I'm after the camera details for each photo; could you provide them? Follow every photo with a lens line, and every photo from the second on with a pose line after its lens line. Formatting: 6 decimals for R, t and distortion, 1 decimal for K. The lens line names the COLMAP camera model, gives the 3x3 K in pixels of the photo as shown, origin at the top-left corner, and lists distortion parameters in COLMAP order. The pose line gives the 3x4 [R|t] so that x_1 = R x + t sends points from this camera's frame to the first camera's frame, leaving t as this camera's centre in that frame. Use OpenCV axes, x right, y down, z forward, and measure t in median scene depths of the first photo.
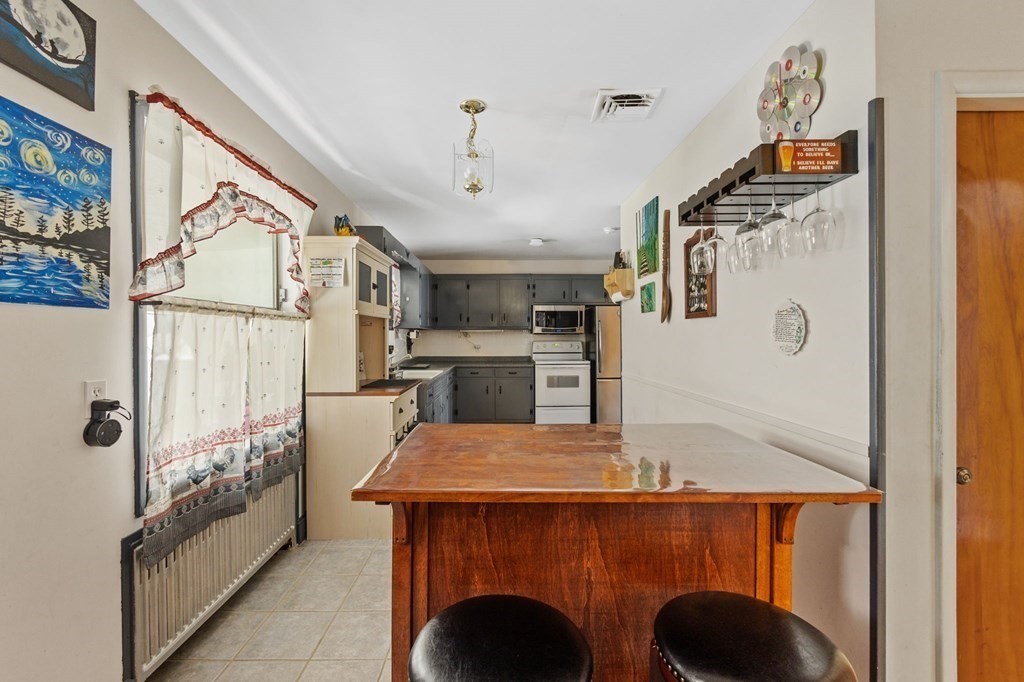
lens RADIAL K [[437.9, 0, 510.0], [0, 437.9, 335.9], [0, 0, 1]] dist [-0.003651, 0.000346]
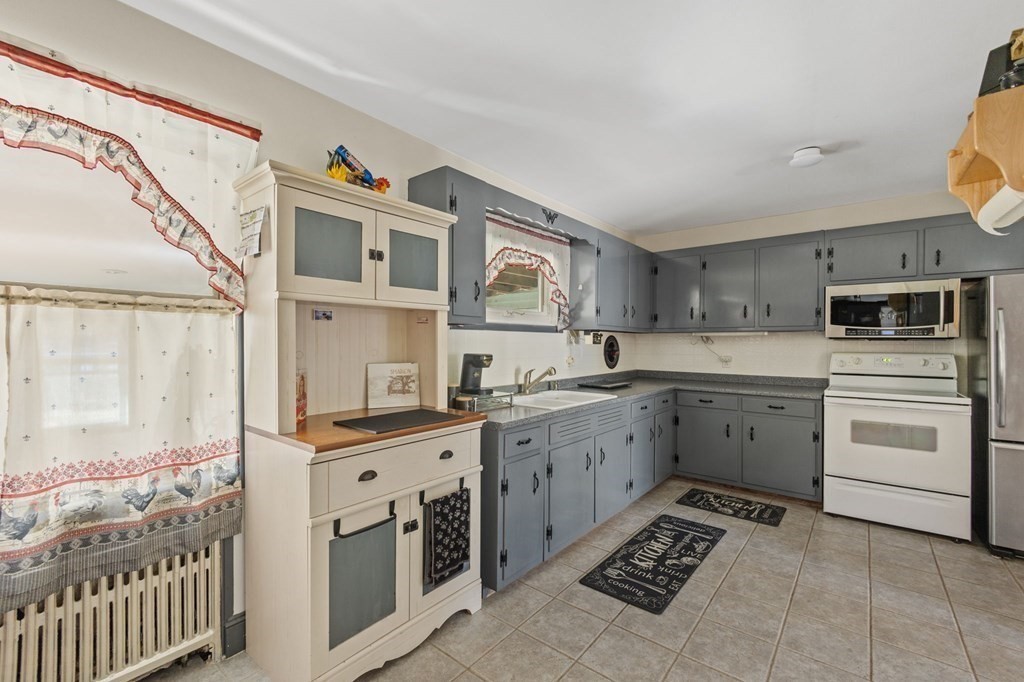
lens RADIAL K [[436.6, 0, 512.0], [0, 436.6, 341.0], [0, 0, 1]] dist [-0.002331, 0.000051]
pose [[0.759322, 0.004217, -0.650702, 0.386203], [-0.006998, 0.999974, -0.001685, 0.006692], [0.650678, 0.005833, 0.759332, 1.166486]]
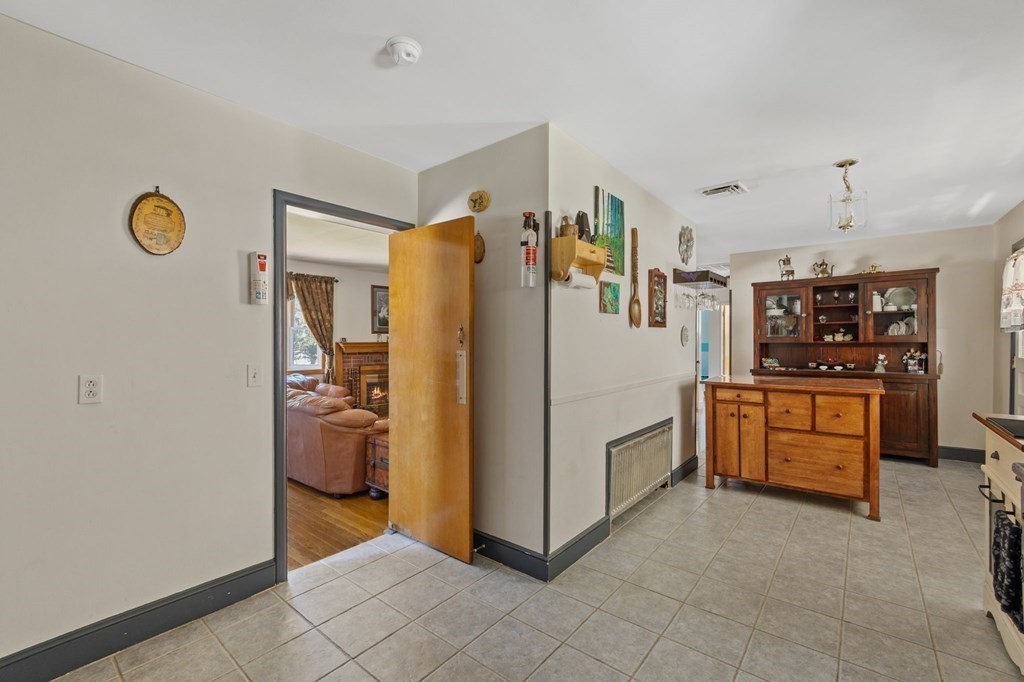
lens RADIAL K [[436.6, 0, 512.0], [0, 436.6, 341.0], [0, 0, 1]] dist [-0.002331, 0.000051]
pose [[-0.760891, 0.001206, 0.648879, -0.207638], [0.004854, 0.999981, 0.003833, -0.002267], [-0.648862, 0.006066, -0.760882, 3.206222]]
